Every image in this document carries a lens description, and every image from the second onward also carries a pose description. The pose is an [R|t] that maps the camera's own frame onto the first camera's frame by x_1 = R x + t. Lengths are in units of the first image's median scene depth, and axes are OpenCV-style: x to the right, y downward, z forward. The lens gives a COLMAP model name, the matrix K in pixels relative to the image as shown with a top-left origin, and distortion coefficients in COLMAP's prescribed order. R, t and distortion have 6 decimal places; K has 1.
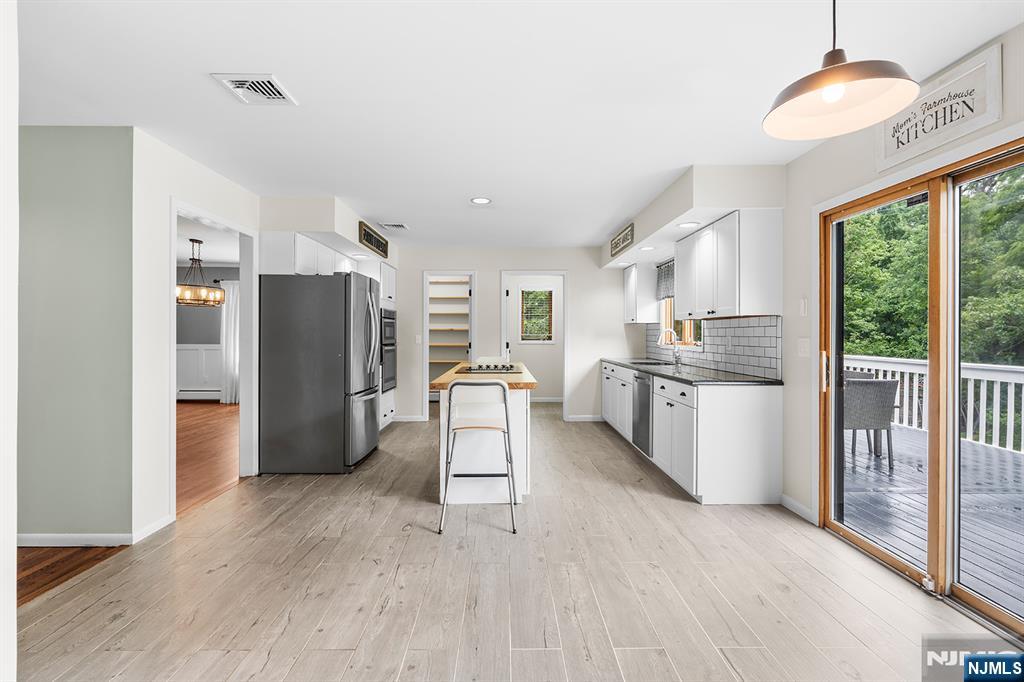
lens RADIAL K [[462.6, 0, 516.2], [0, 462.6, 337.8], [0, 0, 1]] dist [-0.011199, 0.001269]
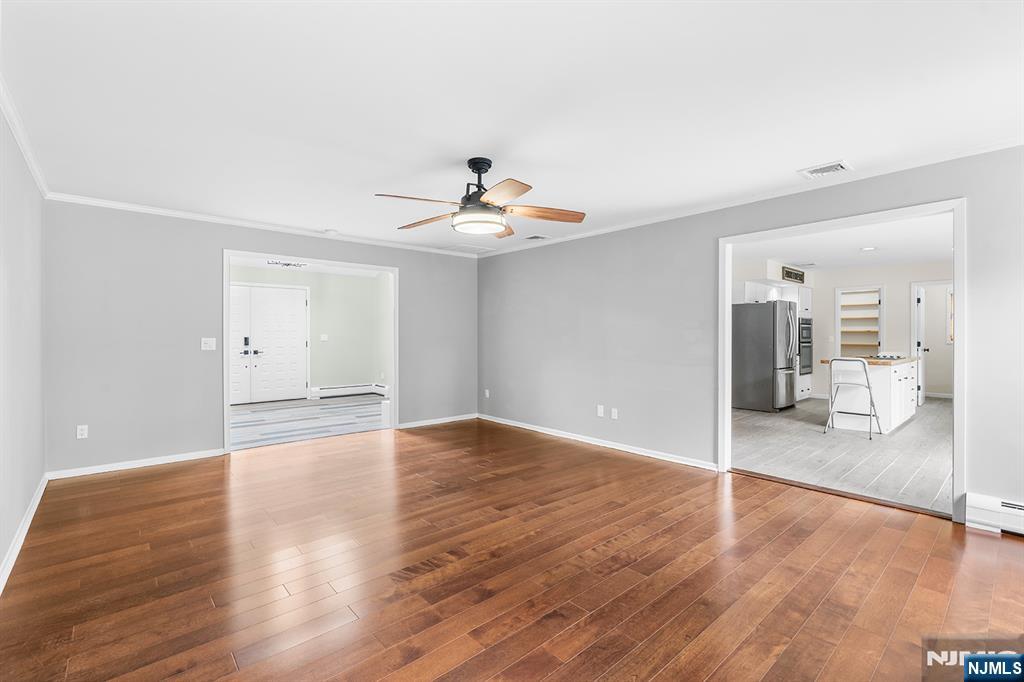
lens RADIAL K [[462.6, 0, 503.9], [0, 462.6, 338.8], [0, 0, 1]] dist [-0.011199, 0.001269]
pose [[0.638927, 0.000584, -0.769268, 0.325925], [-0.000833, 1.000000, 0.000068, 0.006501], [0.769267, 0.000598, 0.638927, -0.917803]]
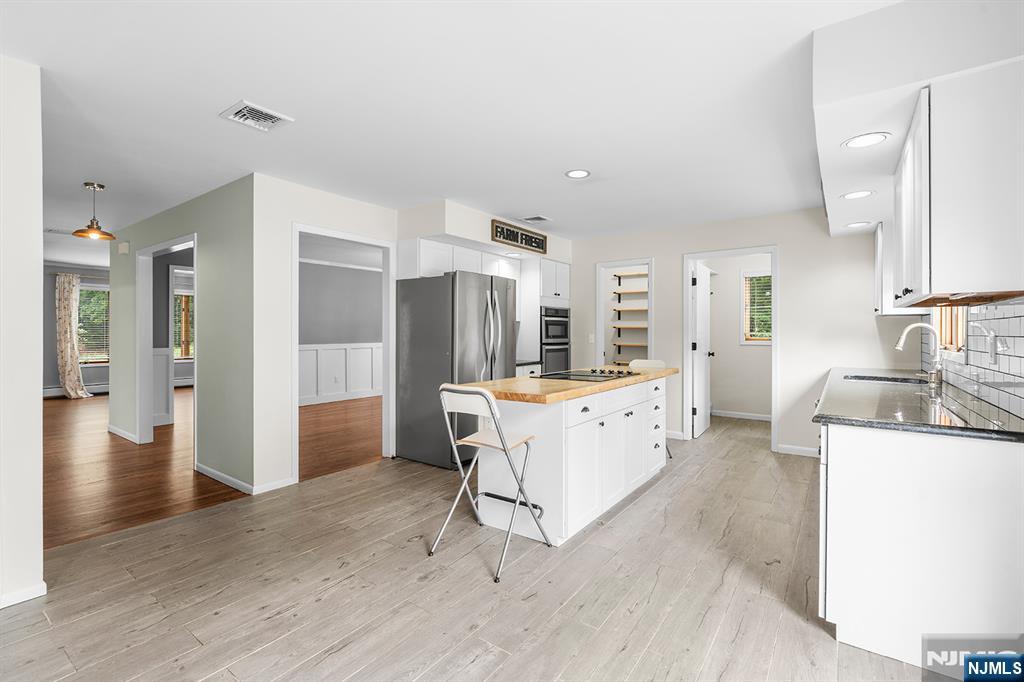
lens RADIAL K [[462.6, 0, 509.7], [0, 462.6, 337.1], [0, 0, 1]] dist [-0.011199, 0.001269]
pose [[0.794216, 0.003337, -0.607626, 0.335318], [-0.002789, 0.999994, 0.001845, -0.000381], [0.607629, 0.000229, 0.794221, 0.257601]]
